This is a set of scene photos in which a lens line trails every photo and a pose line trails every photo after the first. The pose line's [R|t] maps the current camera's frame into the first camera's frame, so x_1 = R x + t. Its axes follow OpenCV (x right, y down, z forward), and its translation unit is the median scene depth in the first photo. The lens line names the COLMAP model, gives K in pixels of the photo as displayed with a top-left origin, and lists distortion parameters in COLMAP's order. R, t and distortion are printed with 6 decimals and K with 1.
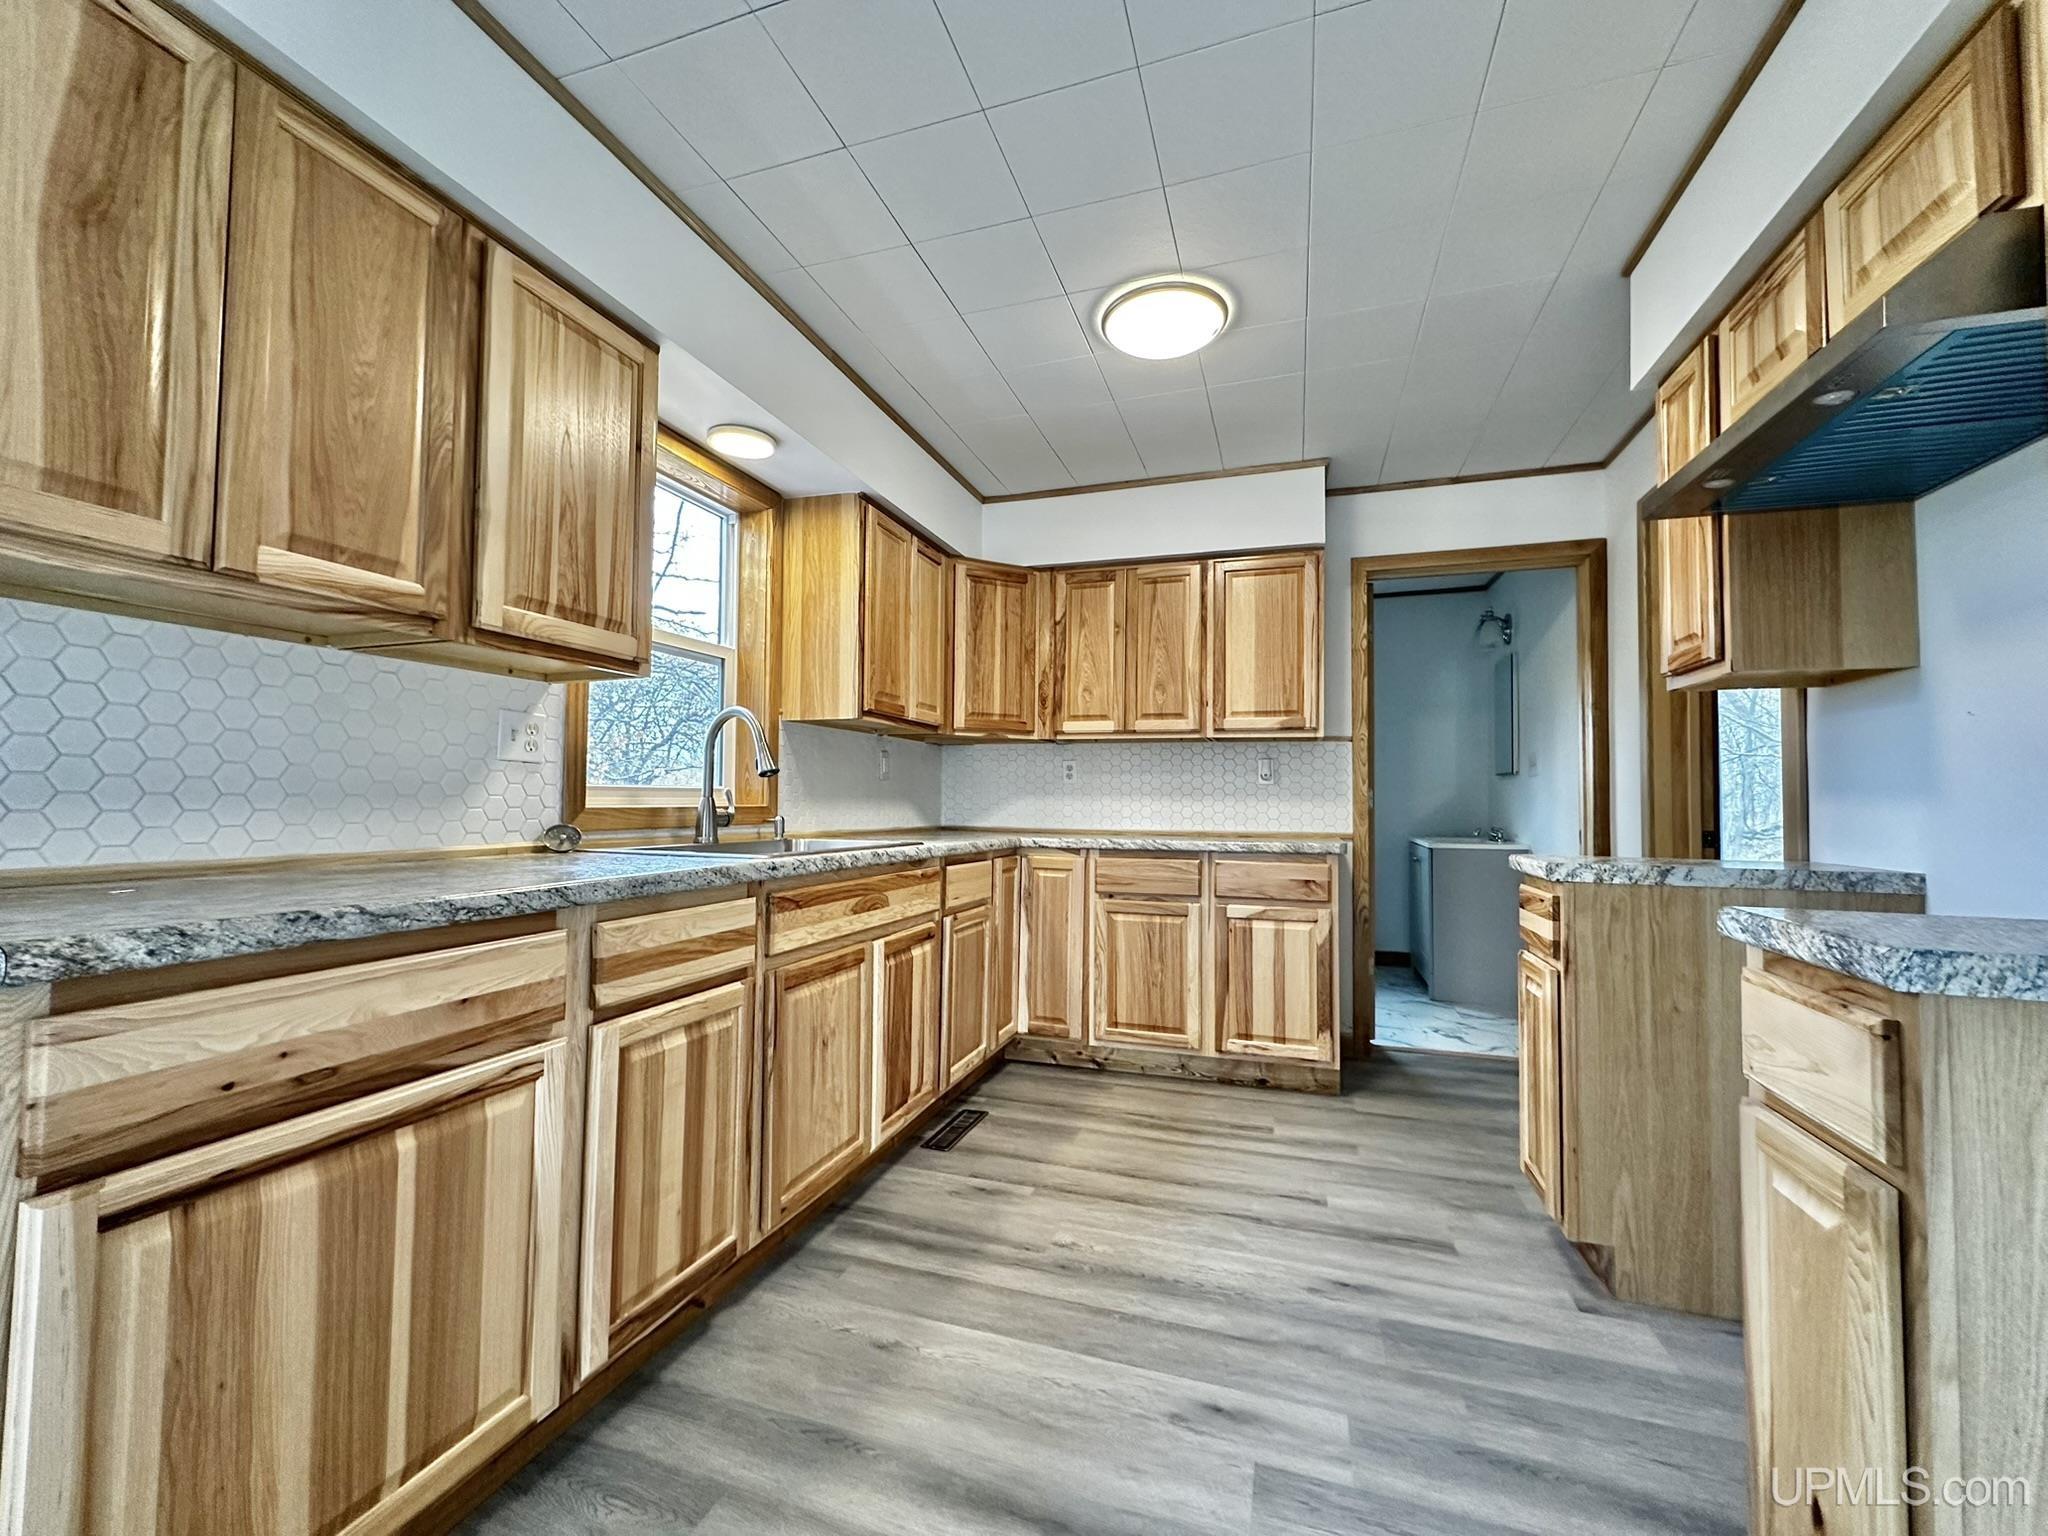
lens RADIAL K [[810.8, 0, 1022.6], [0, 810.8, 766.7], [0, 0, 1]] dist [-0.001953, 0.000226]
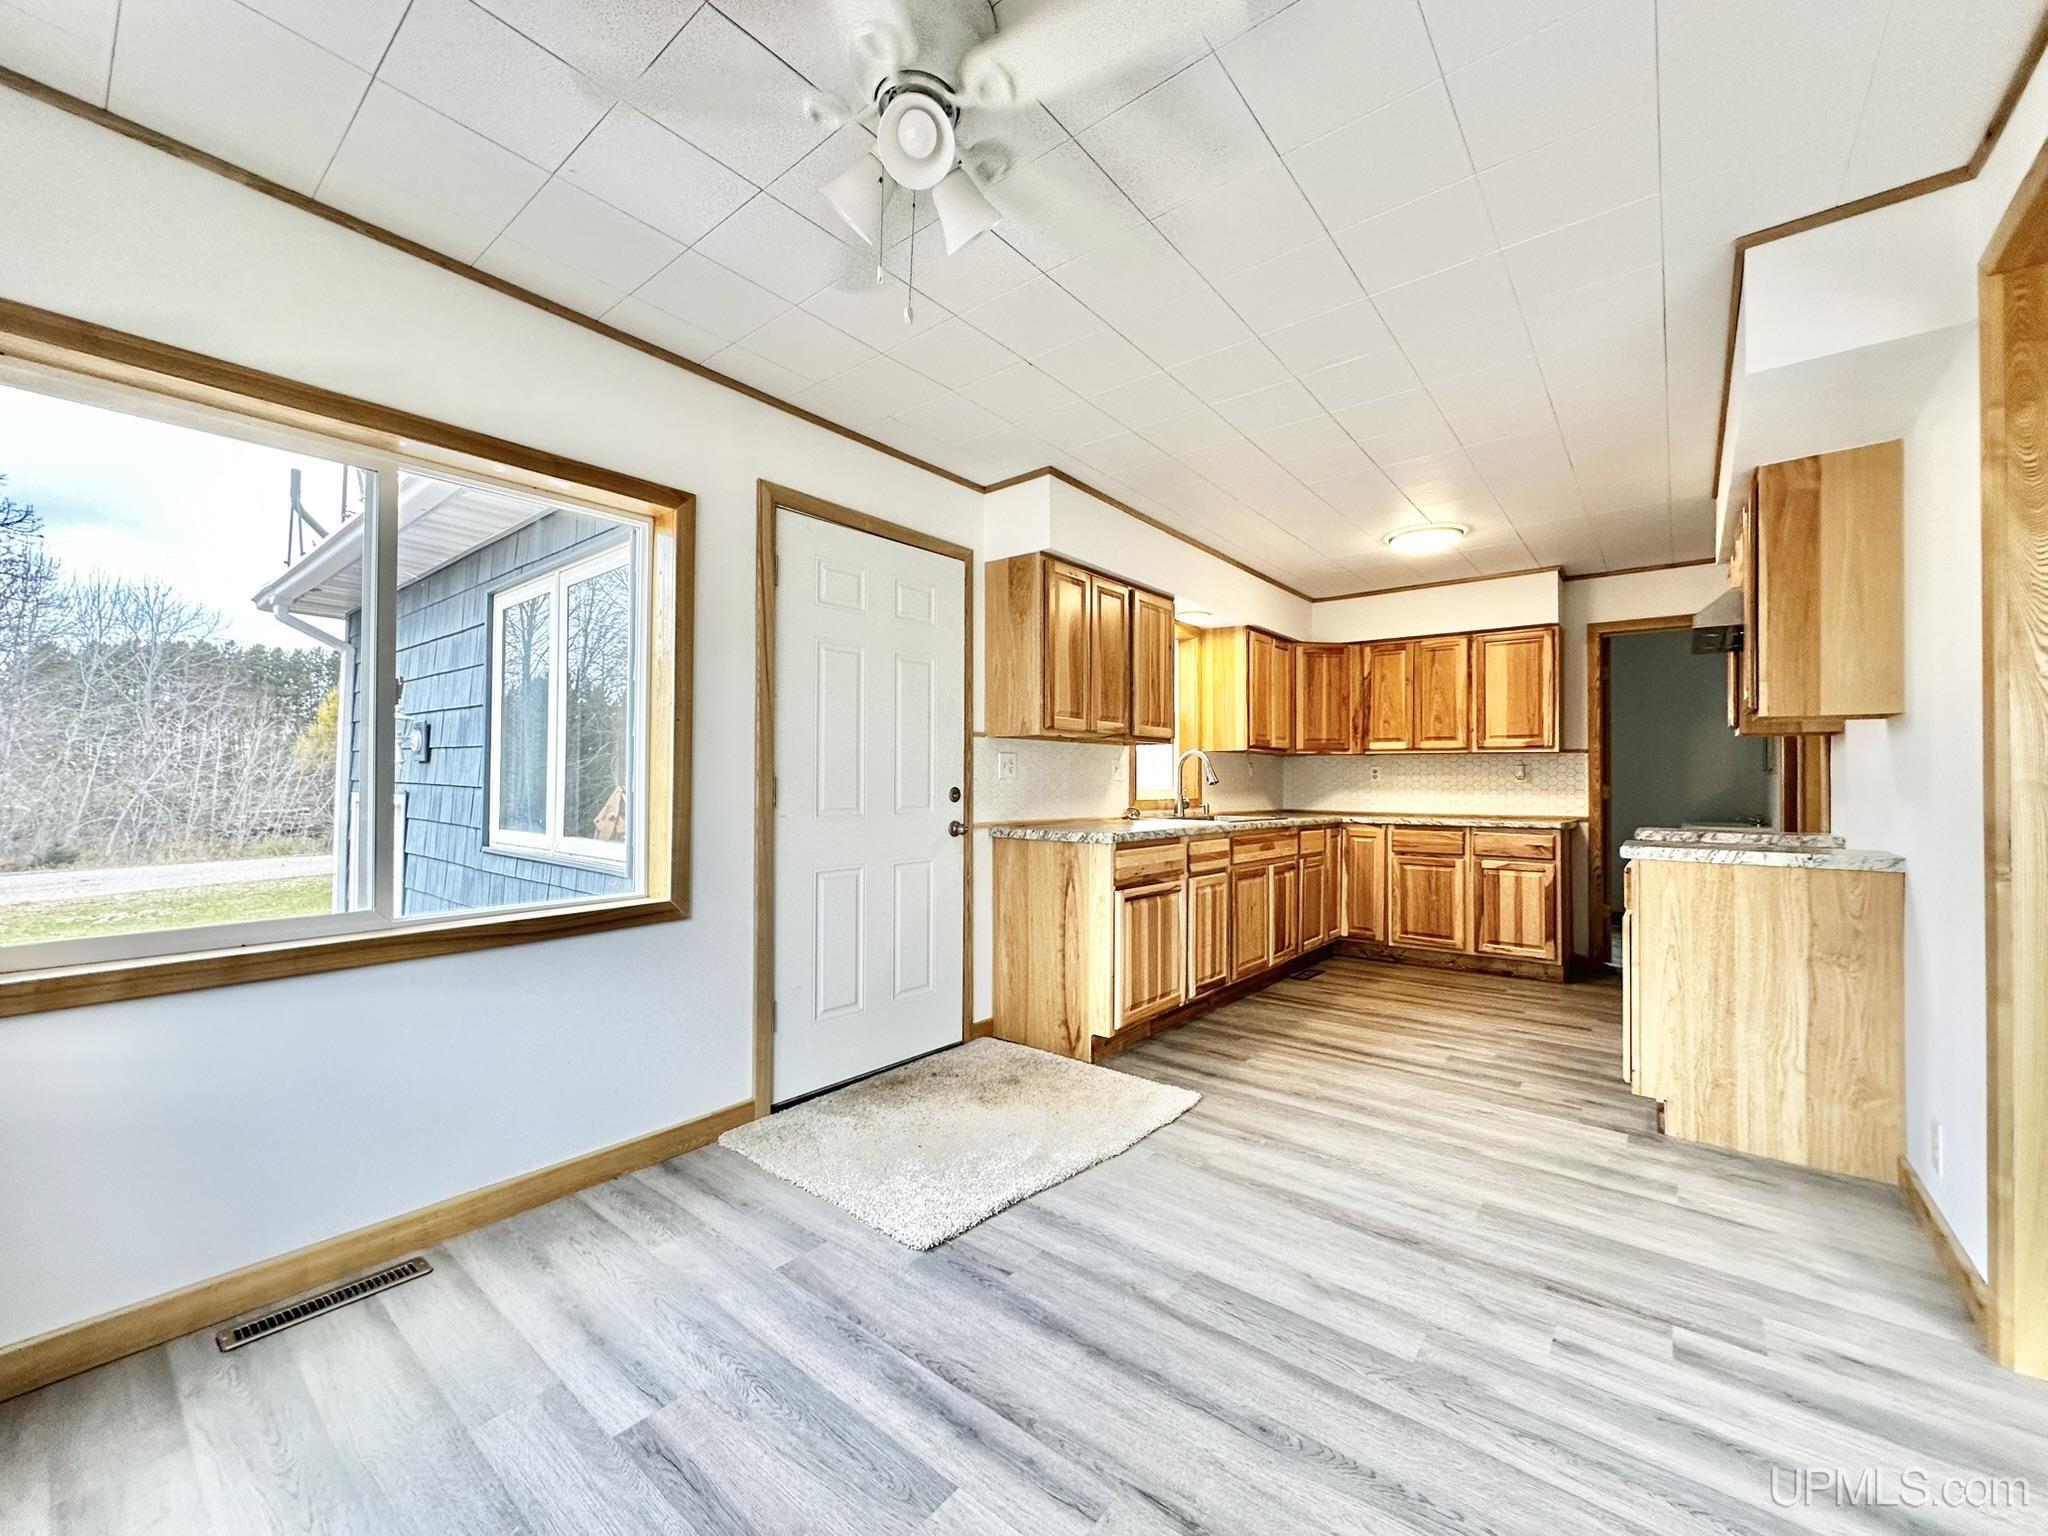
lens RADIAL K [[810.8, 0, 1024.9], [0, 810.8, 767.2], [0, 0, 1]] dist [-0.001953, 0.000226]
pose [[0.936585, -0.010517, -0.350281, -0.048489], [0.017970, 0.999676, 0.018033, -0.093582], [0.349978, -0.023184, 0.936471, -1.318039]]
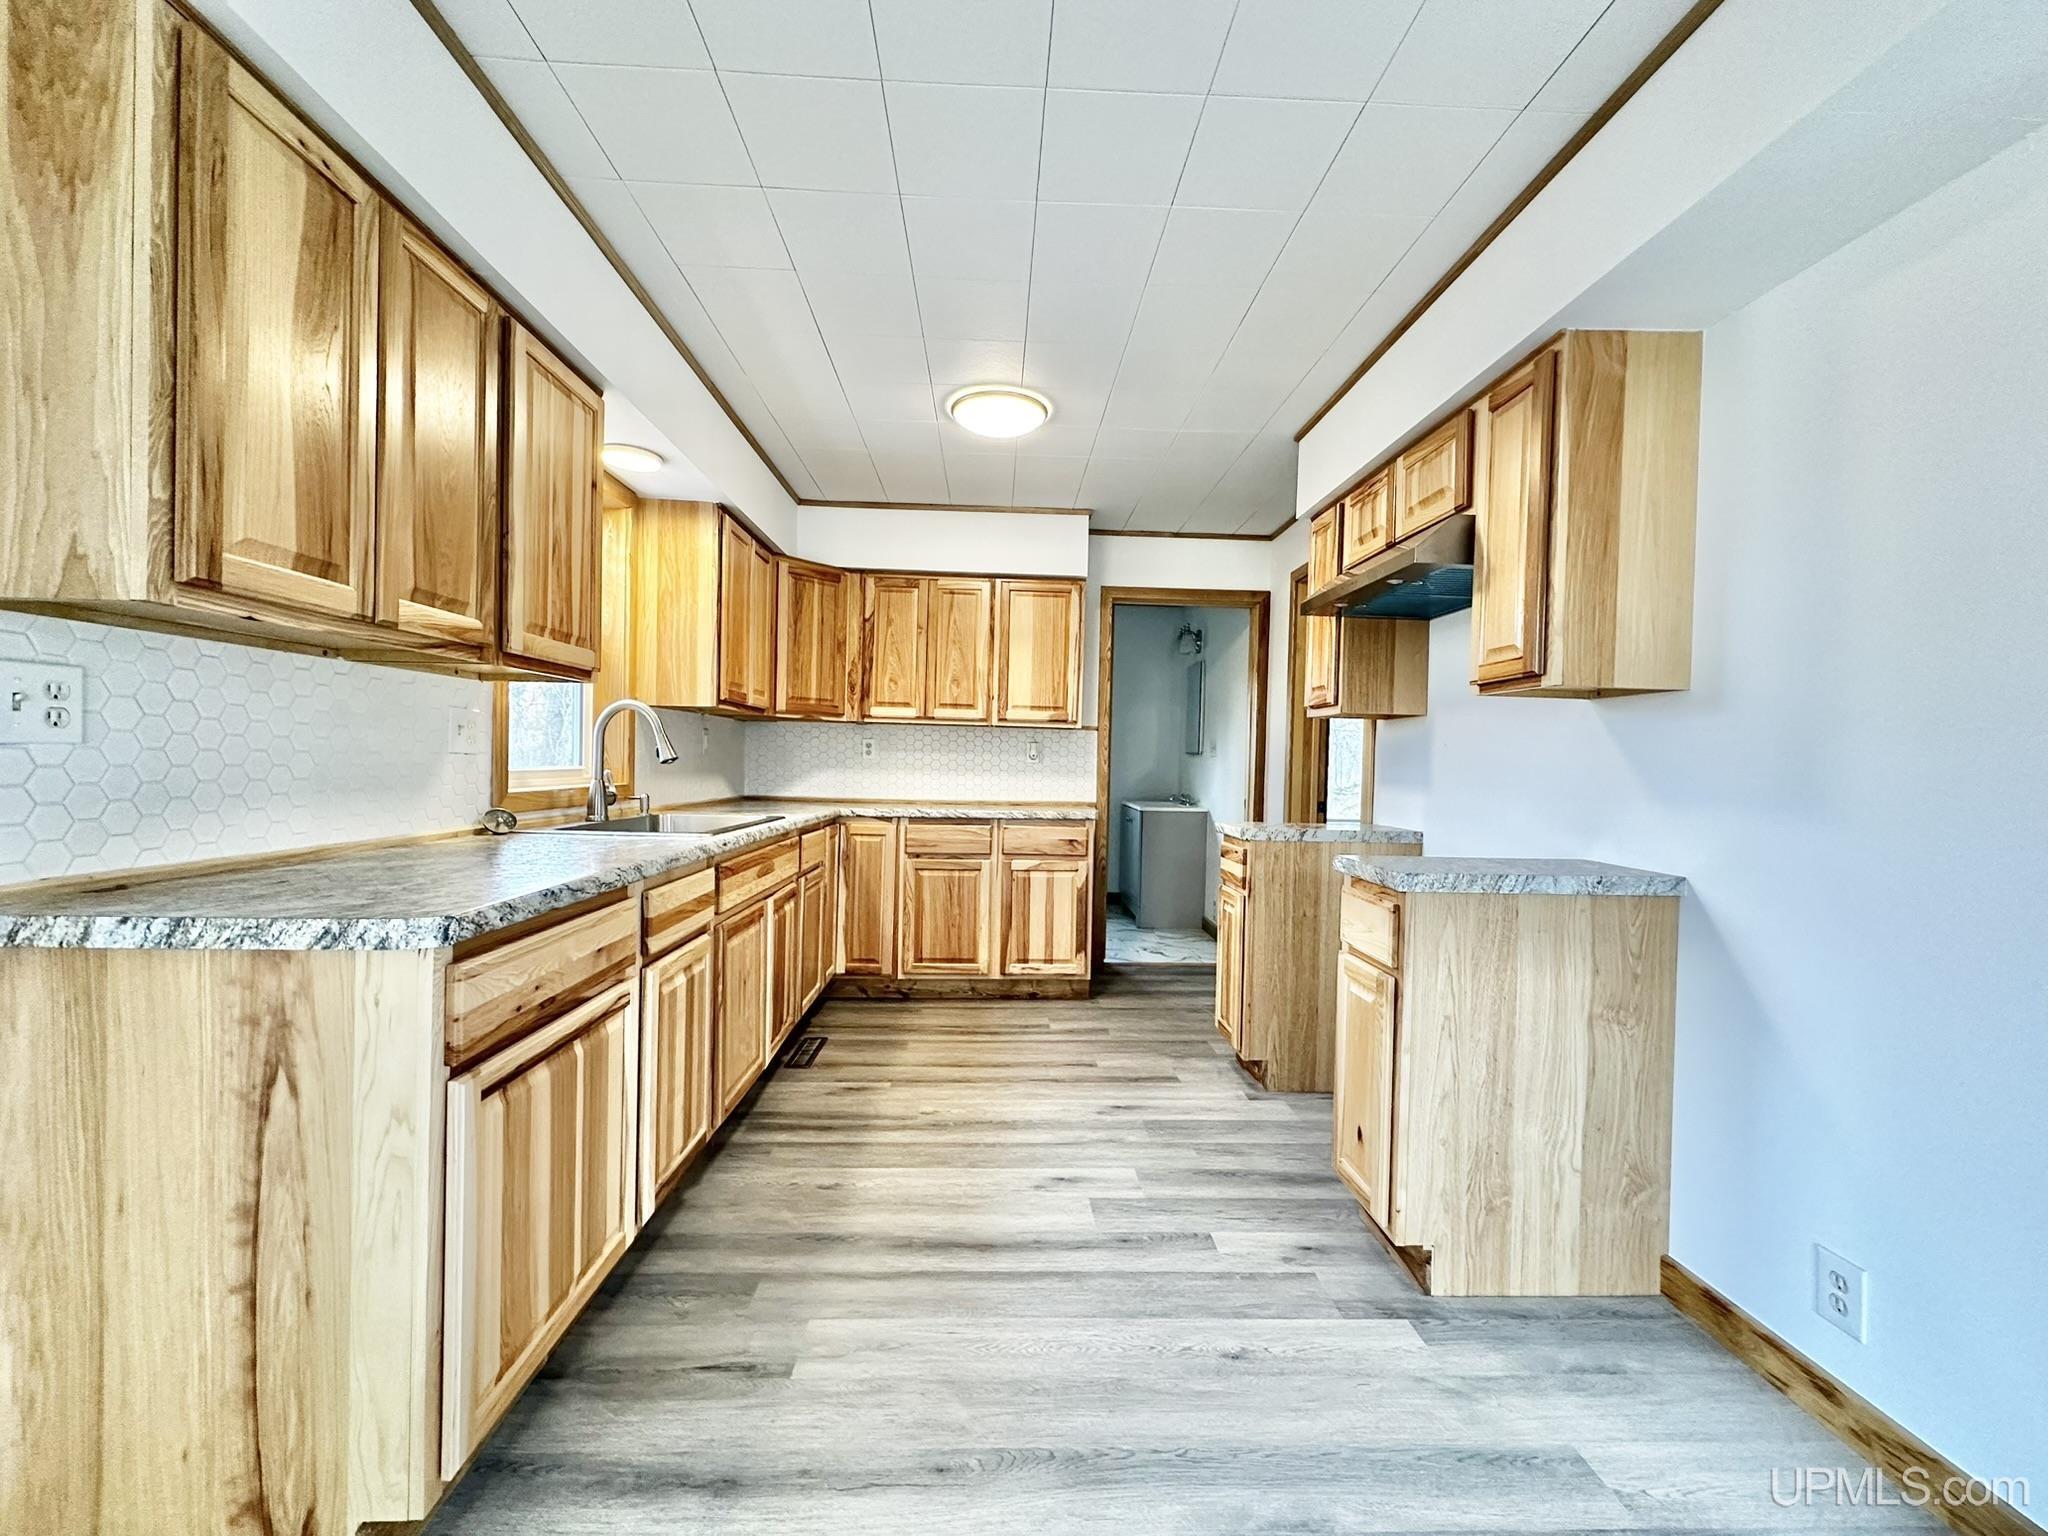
lens RADIAL K [[810.8, 0, 1020.5], [0, 810.8, 767.8], [0, 0, 1]] dist [-0.001953, 0.000226]
pose [[0.936851, 0.008003, 0.349637, -0.297492], [-0.027473, 0.998333, 0.050763, -0.064907], [-0.348648, -0.057163, 0.935509, -0.308149]]
